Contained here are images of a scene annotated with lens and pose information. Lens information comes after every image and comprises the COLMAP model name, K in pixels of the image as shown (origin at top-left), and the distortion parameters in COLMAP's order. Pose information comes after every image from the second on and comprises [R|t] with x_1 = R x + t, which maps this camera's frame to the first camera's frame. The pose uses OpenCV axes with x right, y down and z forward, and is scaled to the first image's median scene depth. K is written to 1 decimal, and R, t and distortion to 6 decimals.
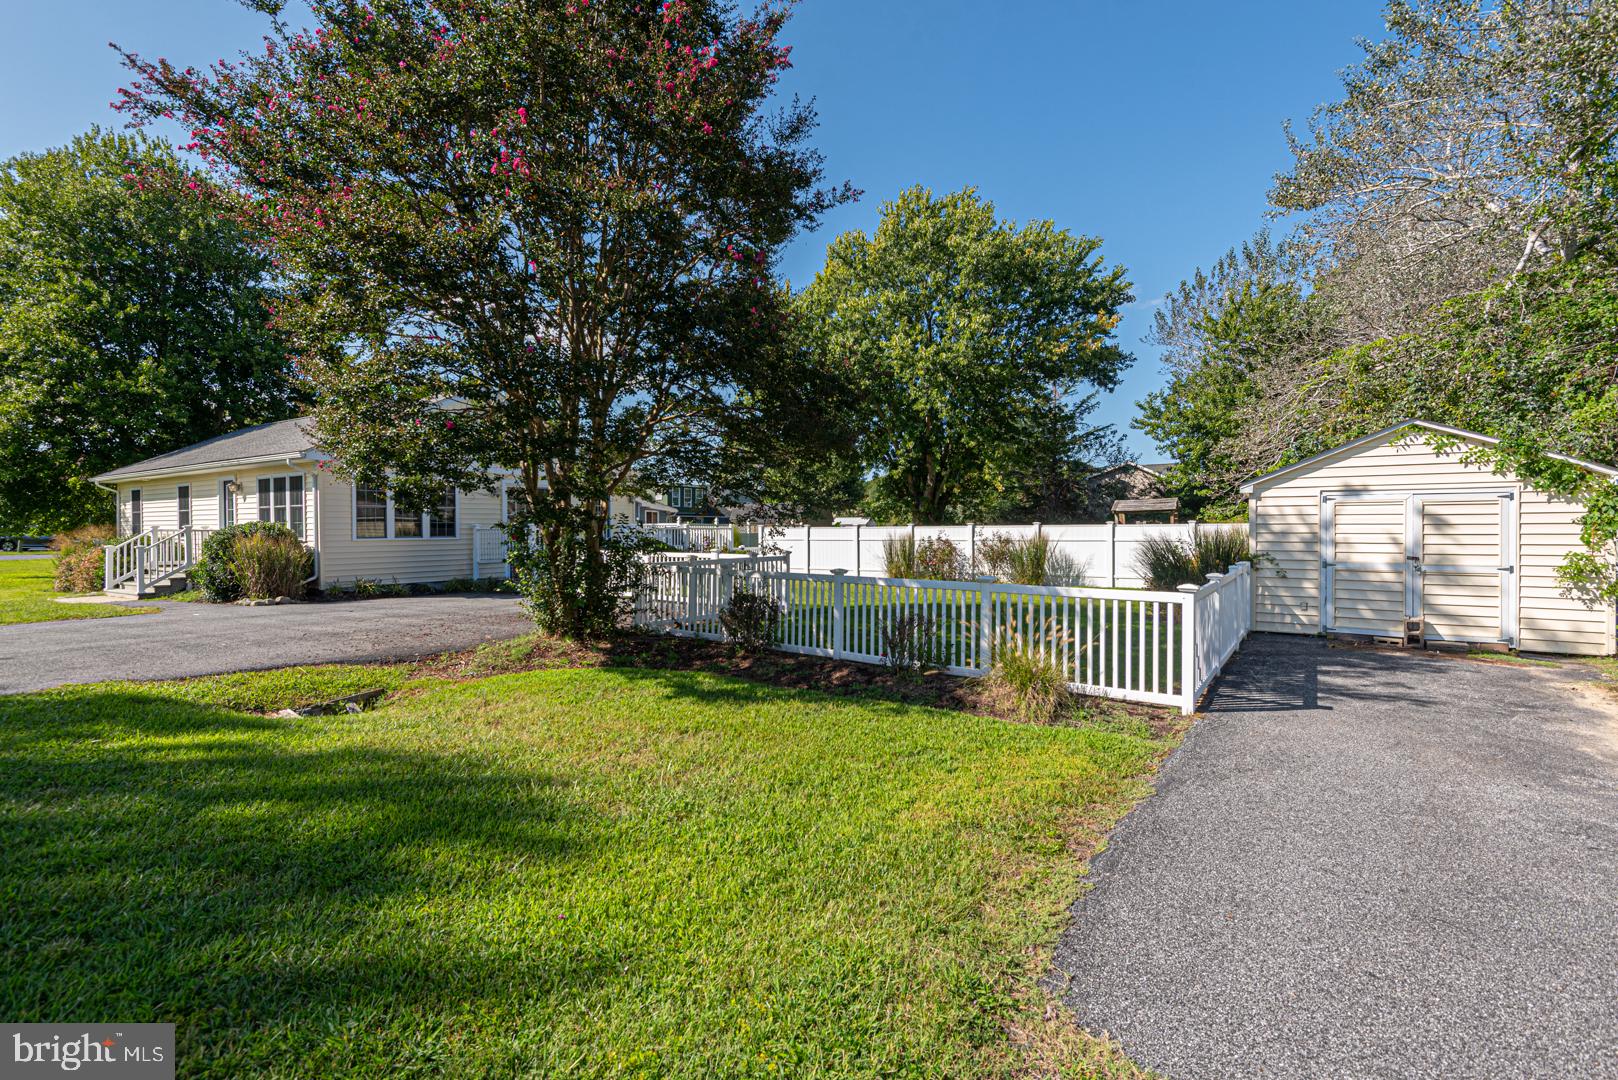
lens RADIAL K [[745.3, 0, 813.2], [0, 745.3, 535.8], [0, 0, 1]] dist [0.023677, -0.011672]
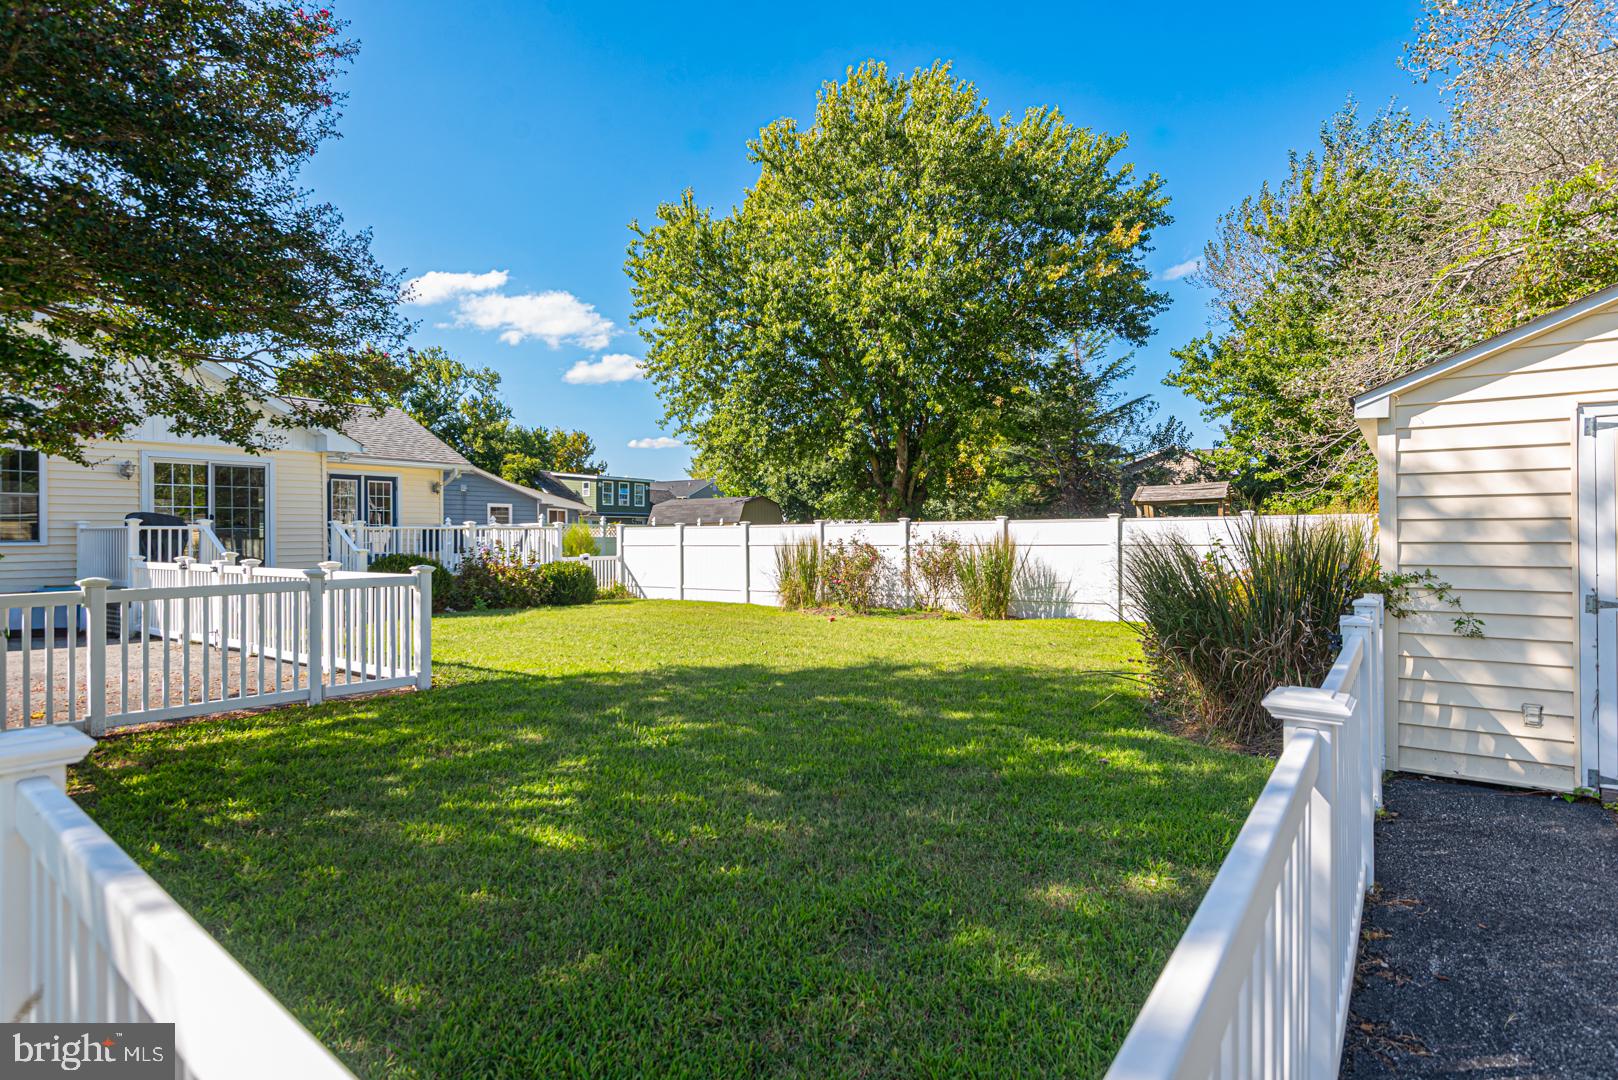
lens RADIAL K [[835.3, 0, 805.8], [0, 835.3, 537.2], [0, 0, 1]] dist [0.007187, -0.000378]
pose [[0.999621, -0.003871, -0.027262, 0.107928], [0.003722, 0.999978, -0.005514, 0.002445], [0.027283, 0.005411, 0.999613, 0.203559]]
